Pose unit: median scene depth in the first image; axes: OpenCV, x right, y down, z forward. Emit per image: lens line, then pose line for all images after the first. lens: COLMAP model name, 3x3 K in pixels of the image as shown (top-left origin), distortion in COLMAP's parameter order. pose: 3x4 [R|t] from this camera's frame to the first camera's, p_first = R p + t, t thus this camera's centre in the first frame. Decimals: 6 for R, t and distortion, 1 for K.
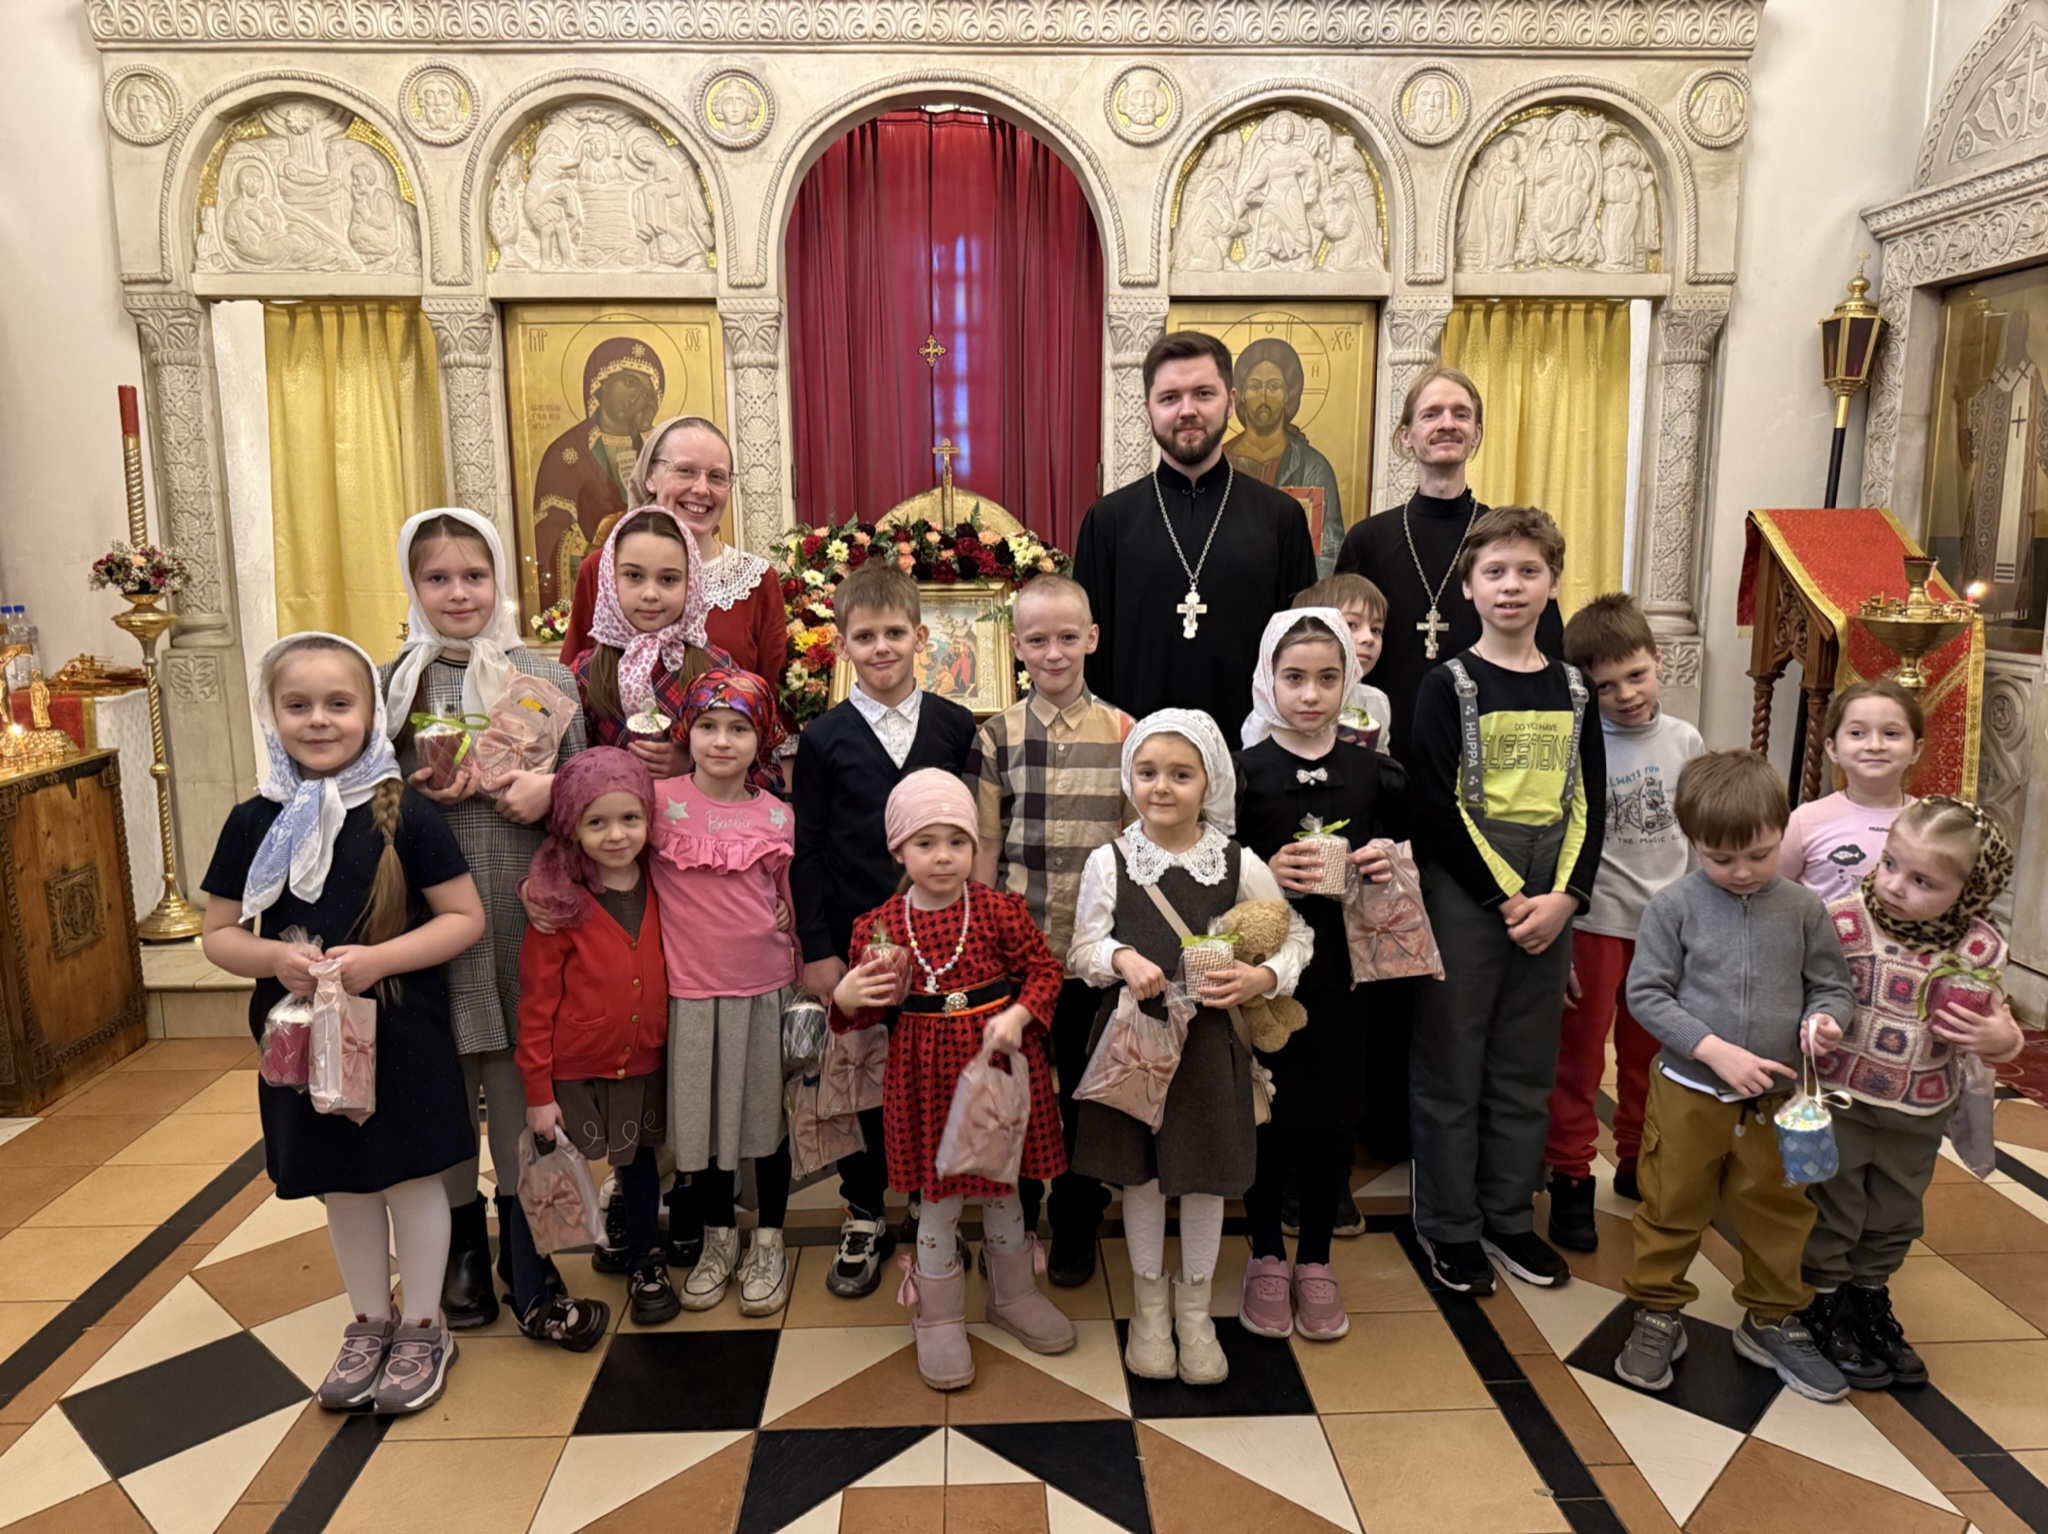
lens RADIAL K [[1458.1, 0, 1009.8], [0, 1458.1, 778.3], [0, 0, 1]] dist [-0.005545, 0.000425]
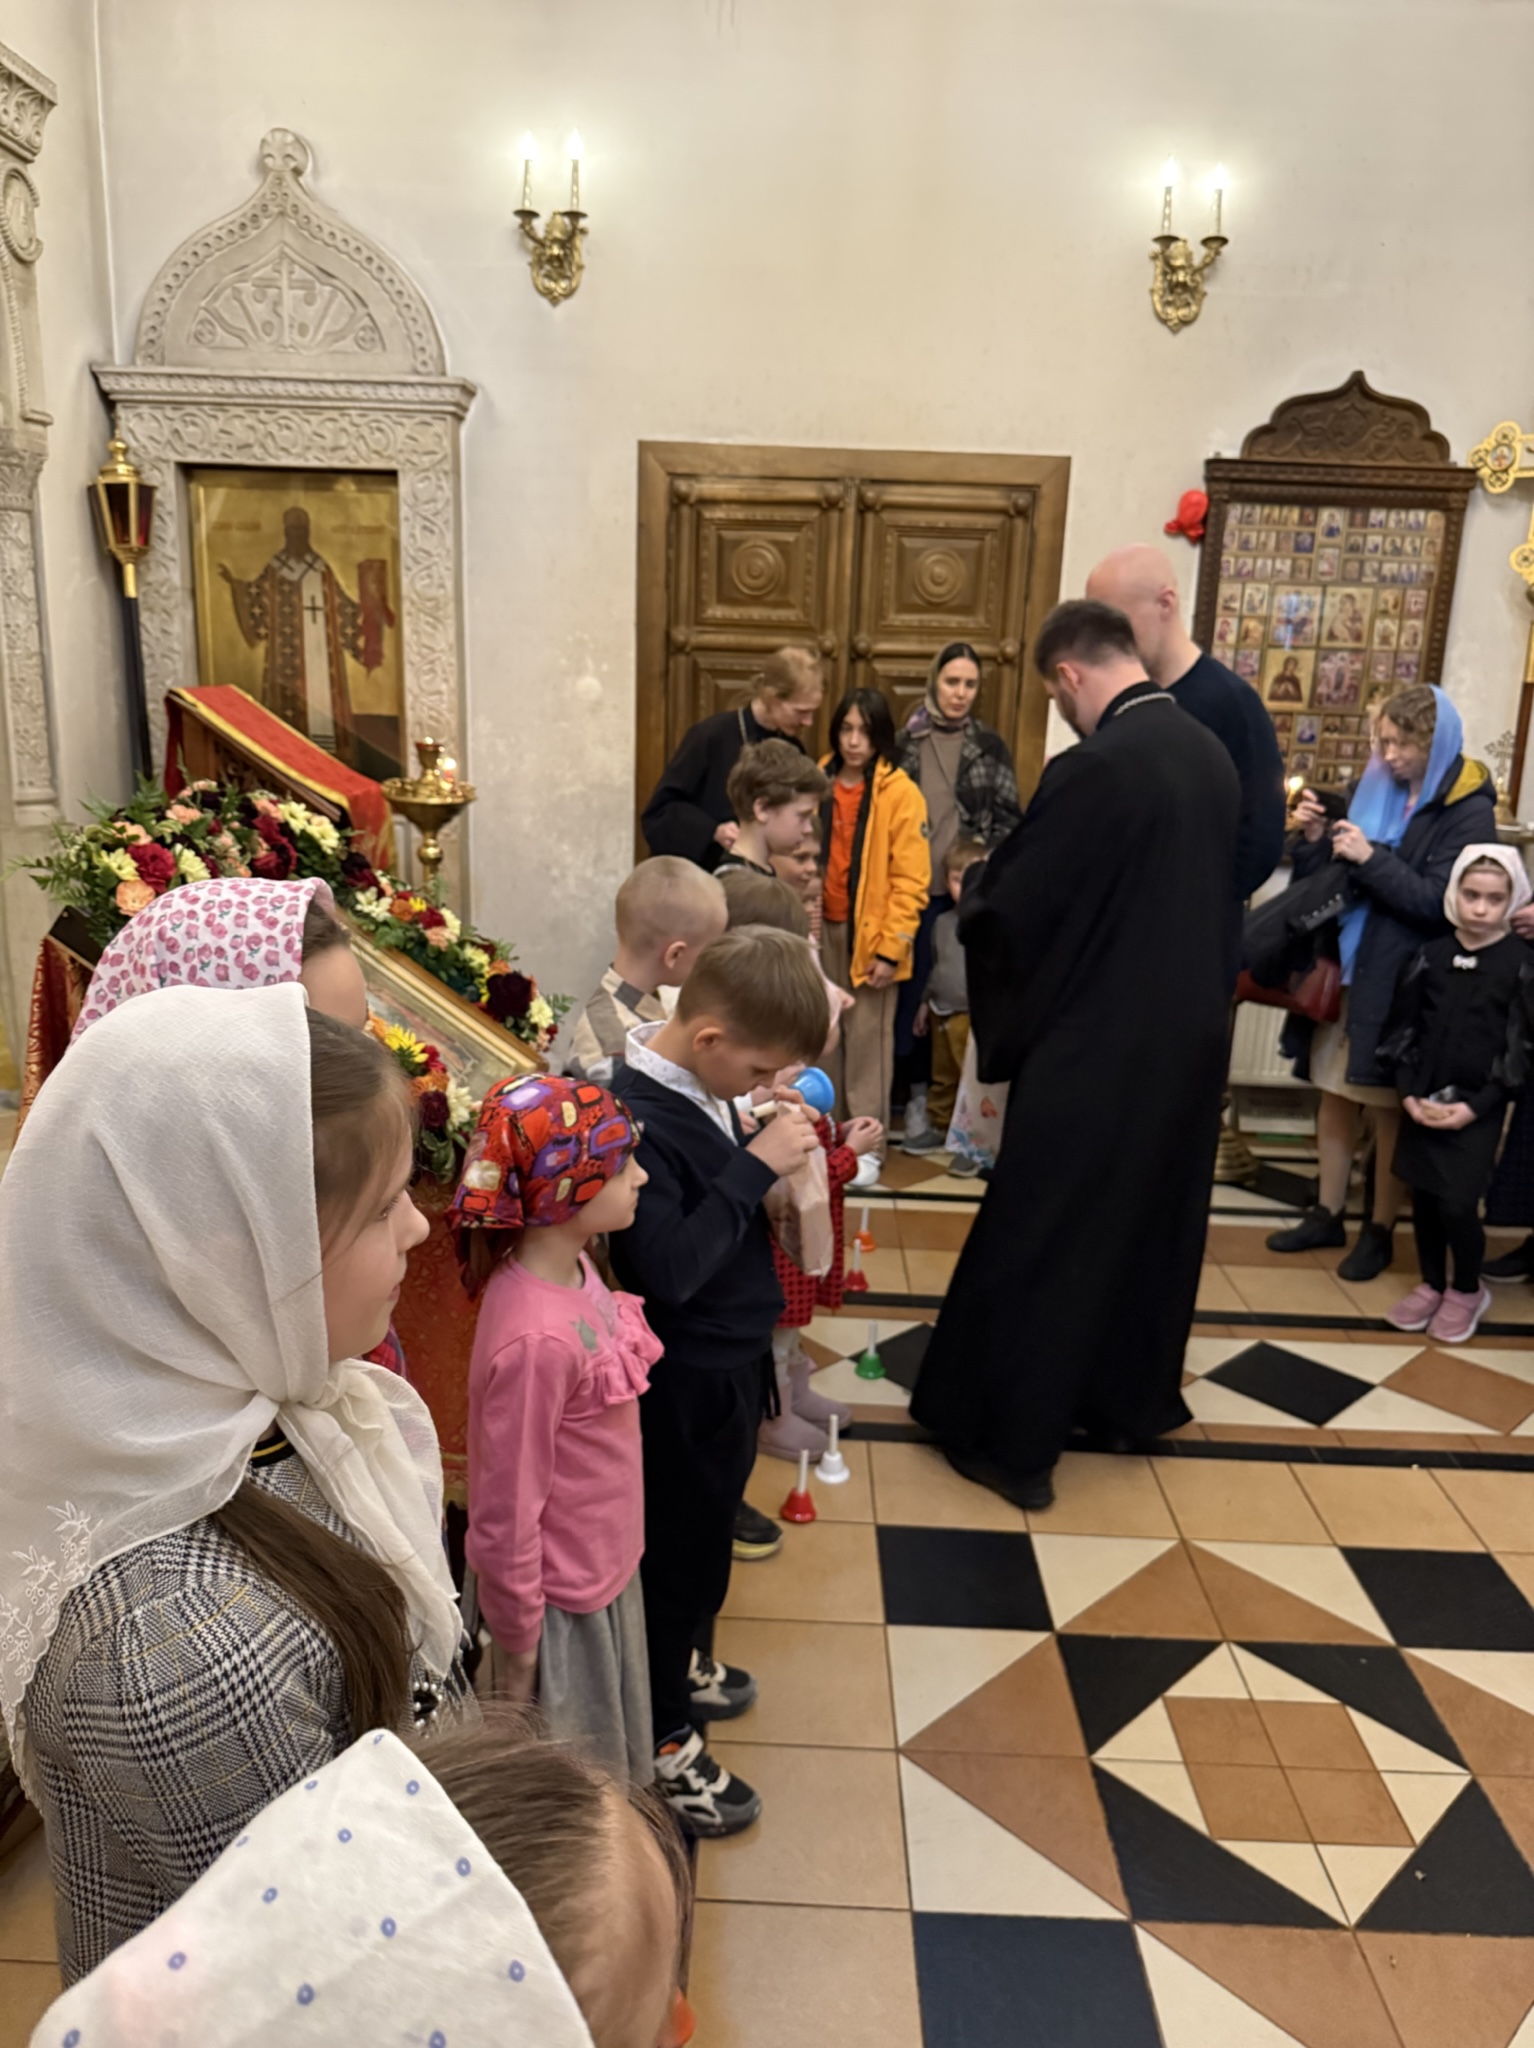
lens RADIAL K [[1470.8, 0, 767.0], [0, 1470.8, 1024.0], [0, 0, 1]] dist [-0.006759, -0.001420]
pose [[0.050330, -0.243145, 0.968683, -0.448702], [0.133406, 0.962858, 0.234751, -0.143677], [-0.989783, 0.117413, 0.080898, 0.549544]]
